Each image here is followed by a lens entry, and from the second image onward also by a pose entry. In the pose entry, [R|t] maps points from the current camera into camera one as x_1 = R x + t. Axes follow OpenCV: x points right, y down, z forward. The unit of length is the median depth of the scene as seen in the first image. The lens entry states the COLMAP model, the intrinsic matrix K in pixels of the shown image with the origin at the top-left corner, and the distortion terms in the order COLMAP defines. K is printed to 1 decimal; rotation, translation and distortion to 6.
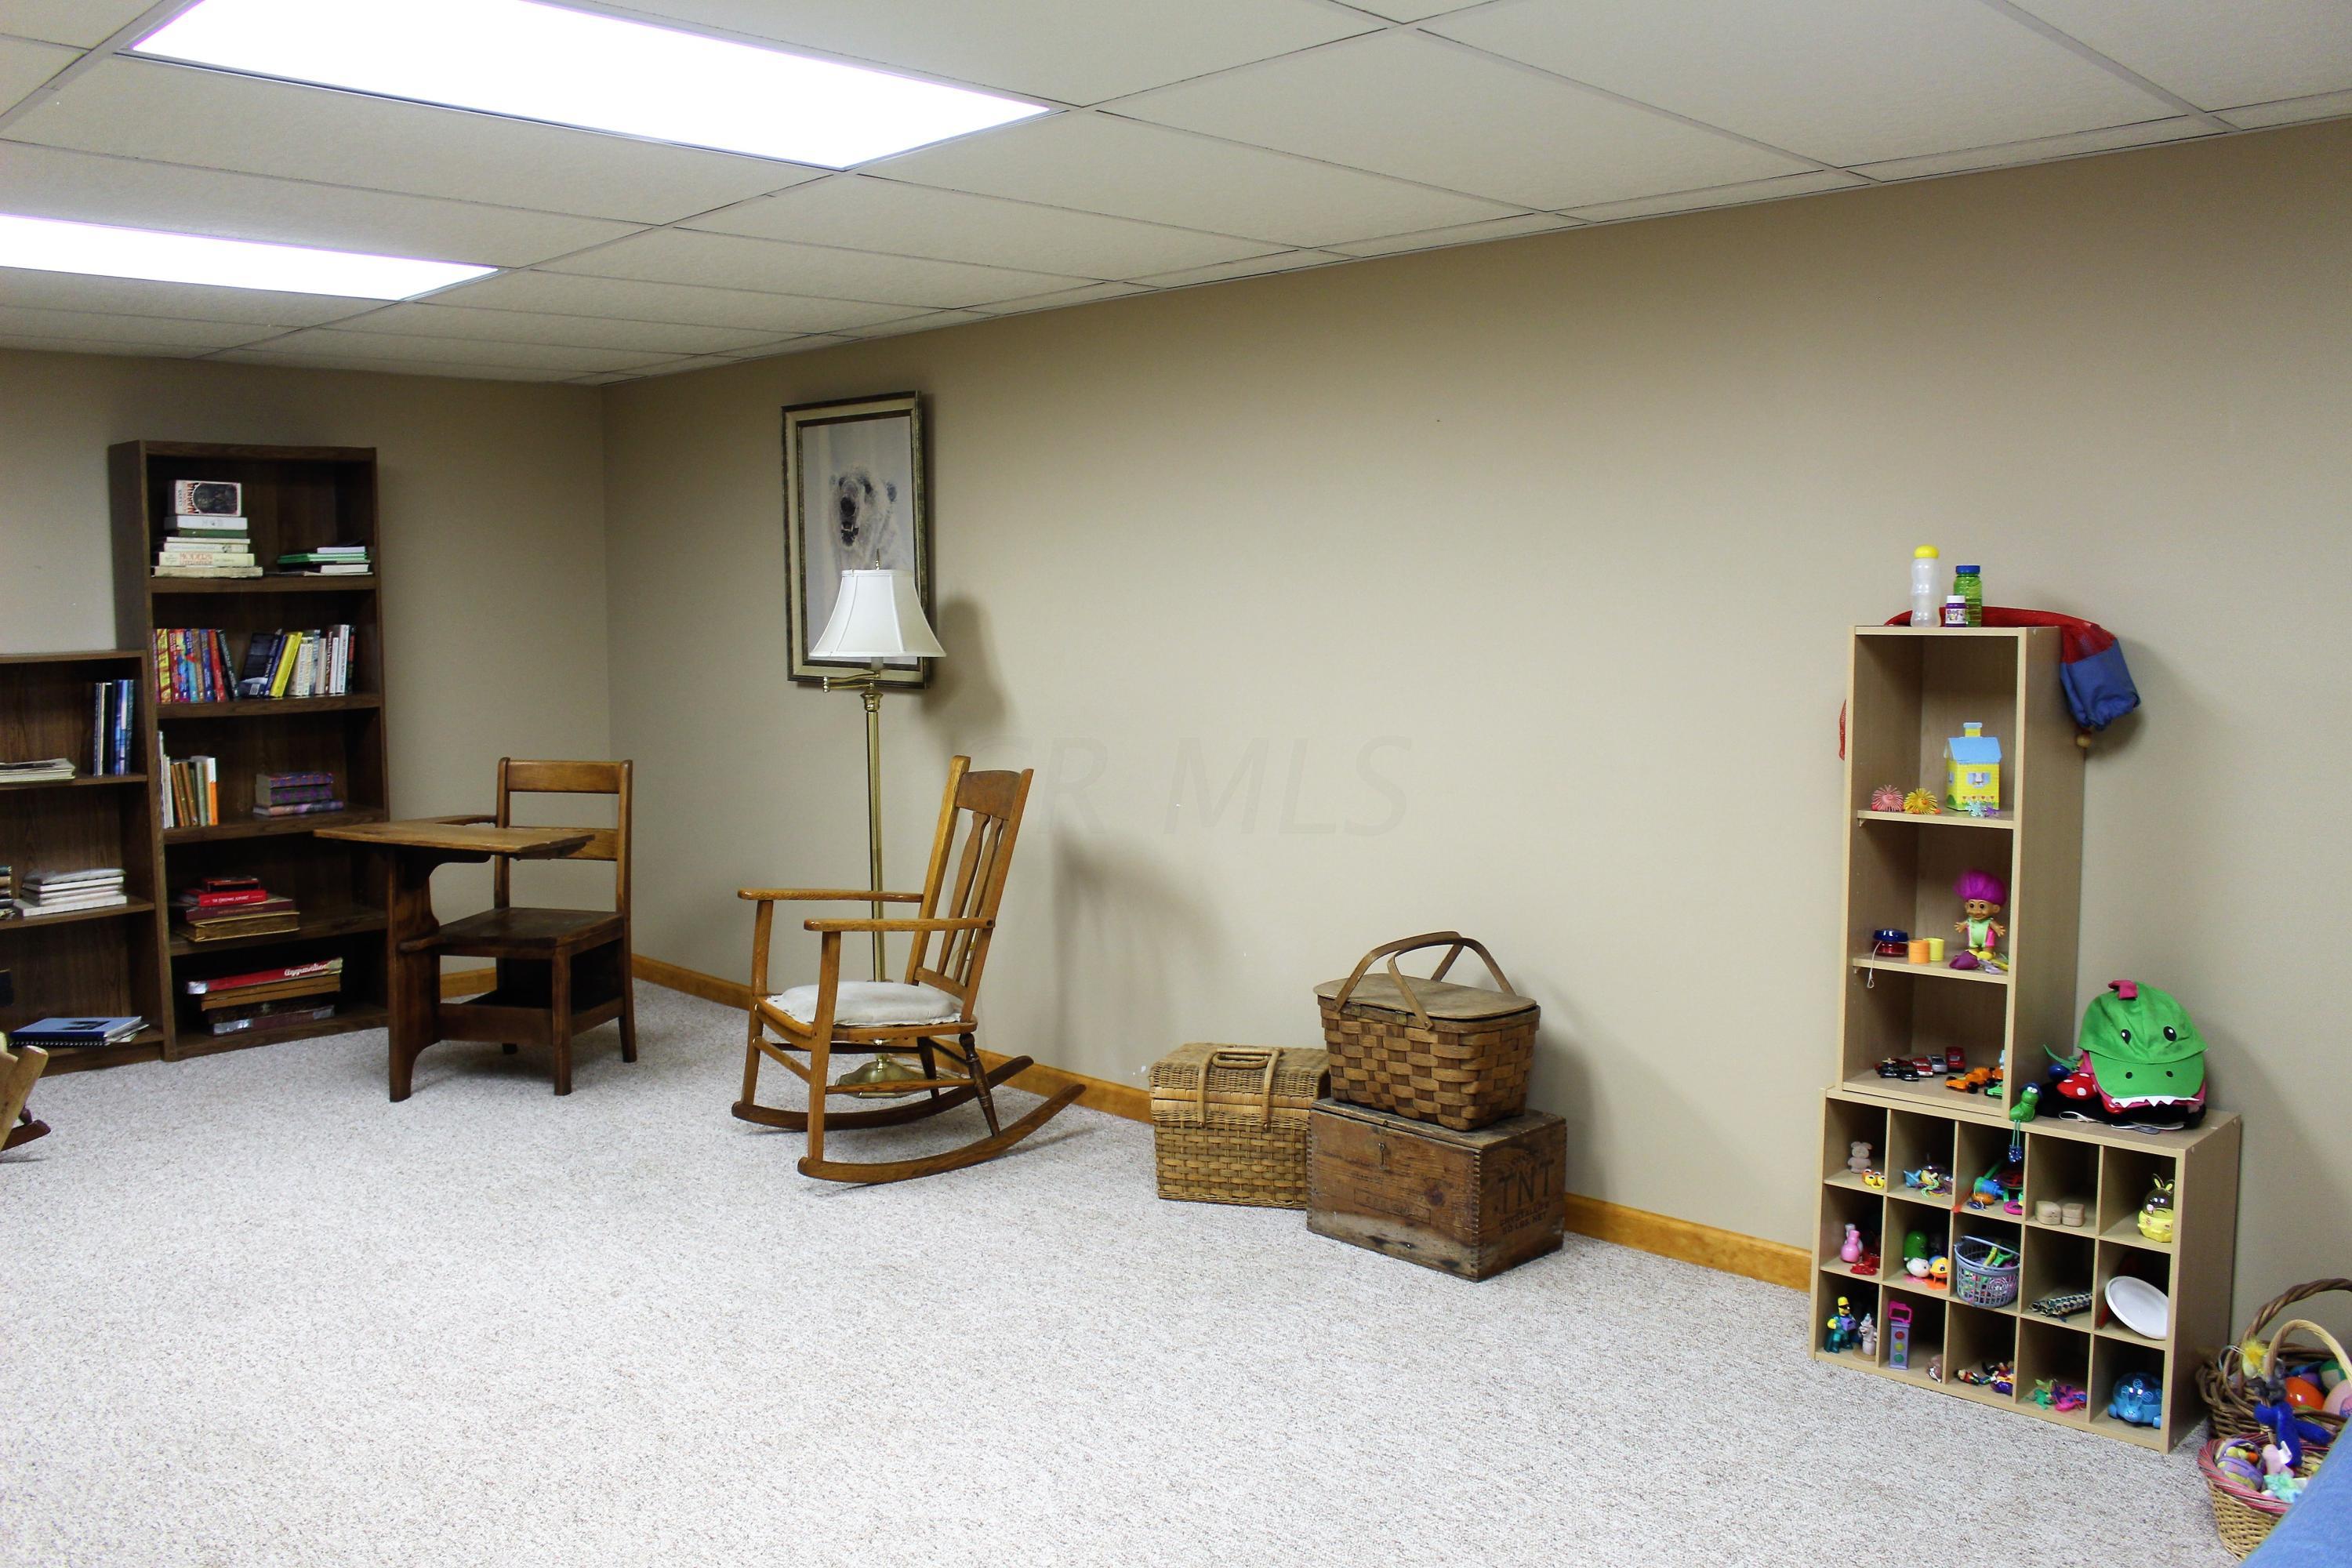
lens RADIAL K [[1954.8, 0, 1167.3], [0, 1954.8, 763.7], [0, 0, 1]] dist [-0.155155, 0.127210]
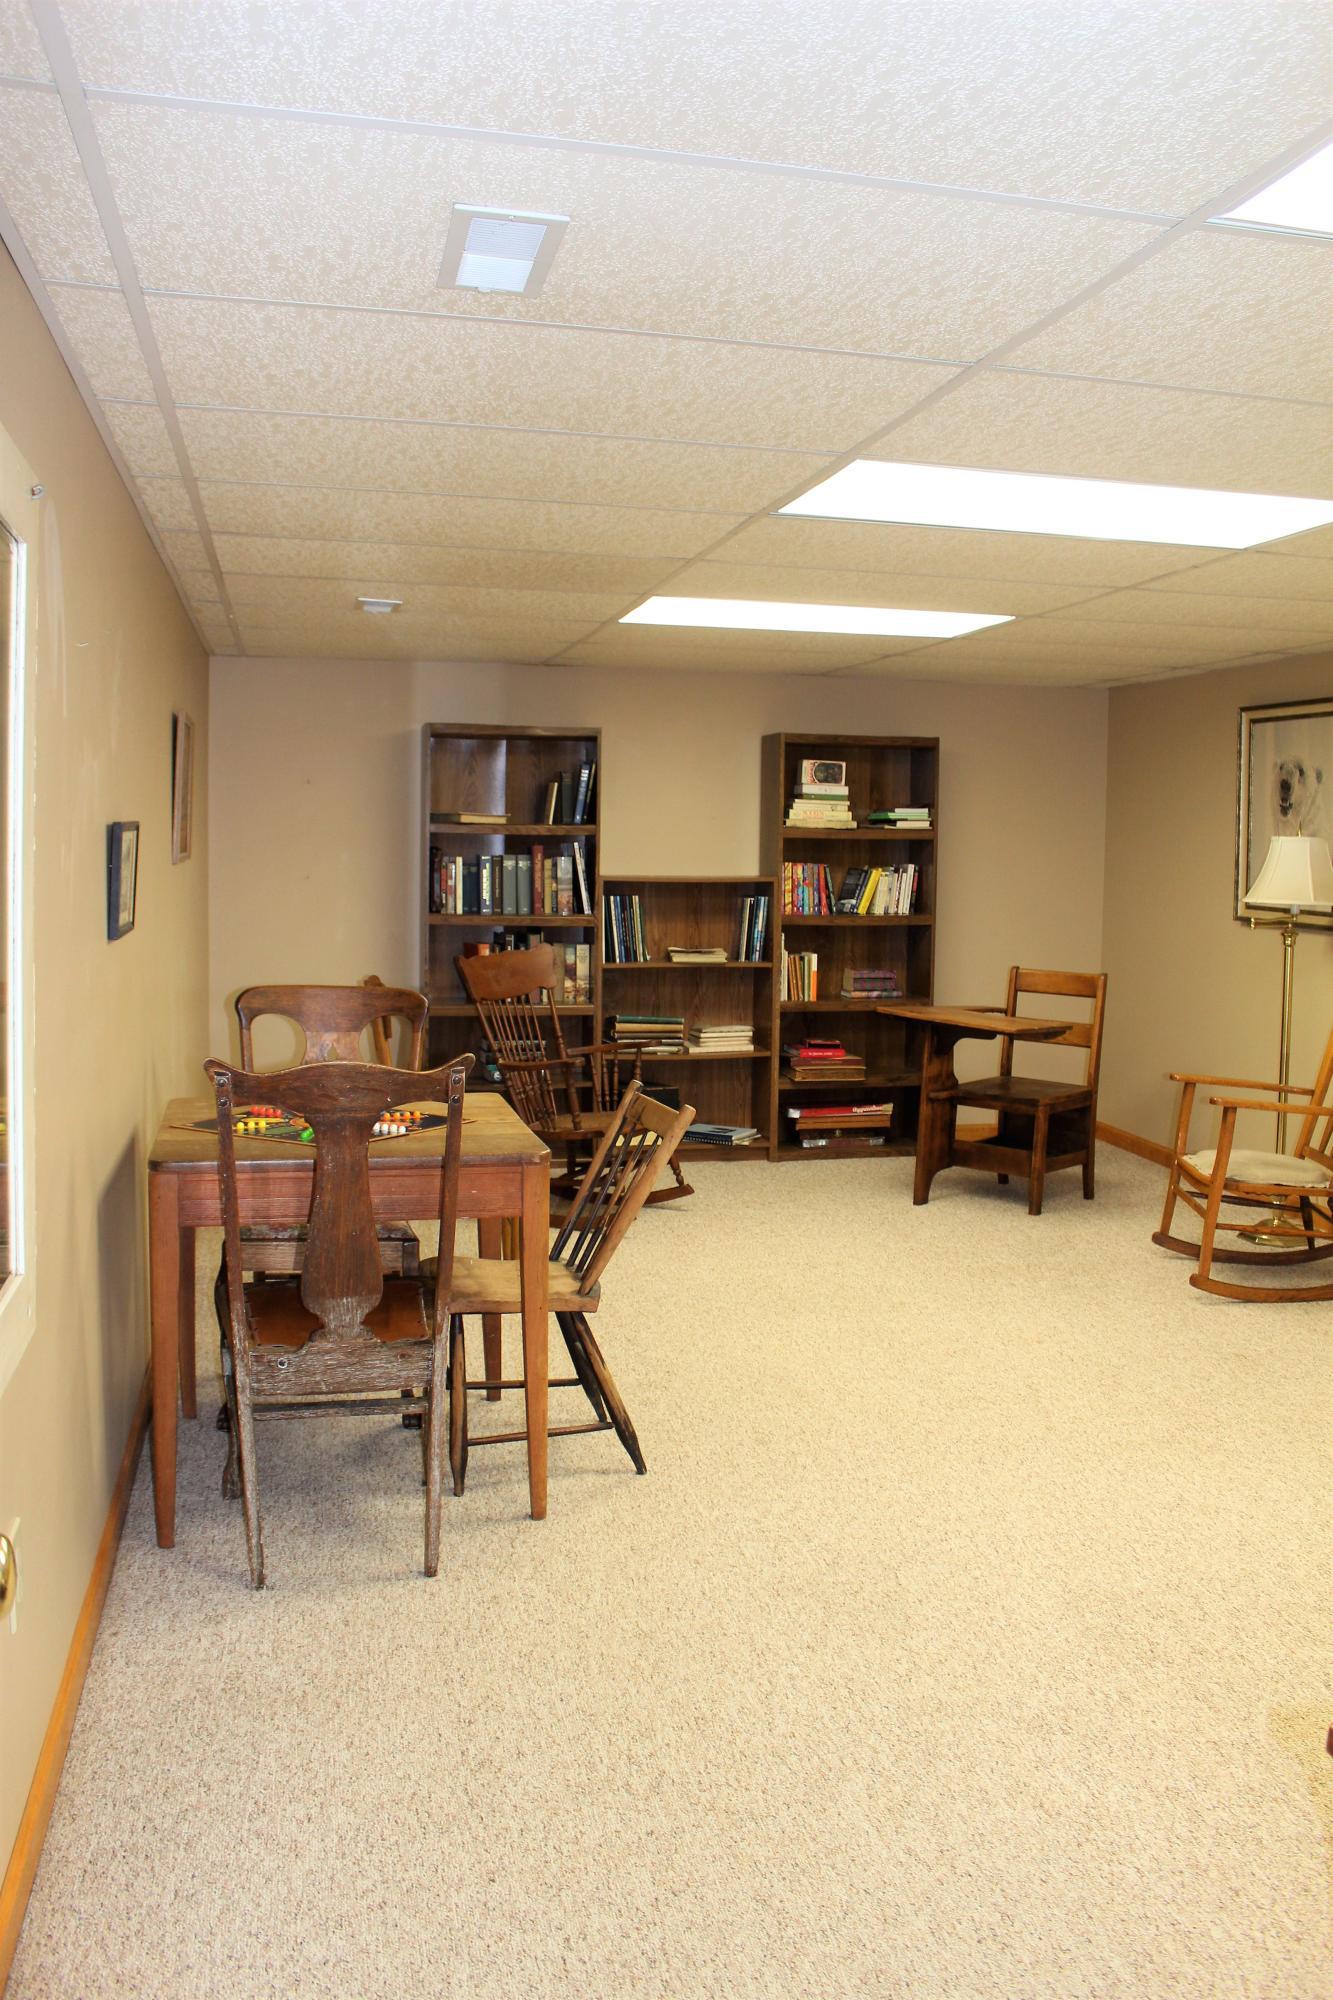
lens RADIAL K [[1662.3, 0, 670.7], [0, 1662.3, 954.9], [0, 0, 1]] dist [-0.155155, 0.127210]
pose [[0.843672, 0.055230, -0.534011, 0.074492], [-0.066770, 0.997766, -0.002294, 0.008063], [0.532691, 0.037591, 0.845475, -0.120494]]
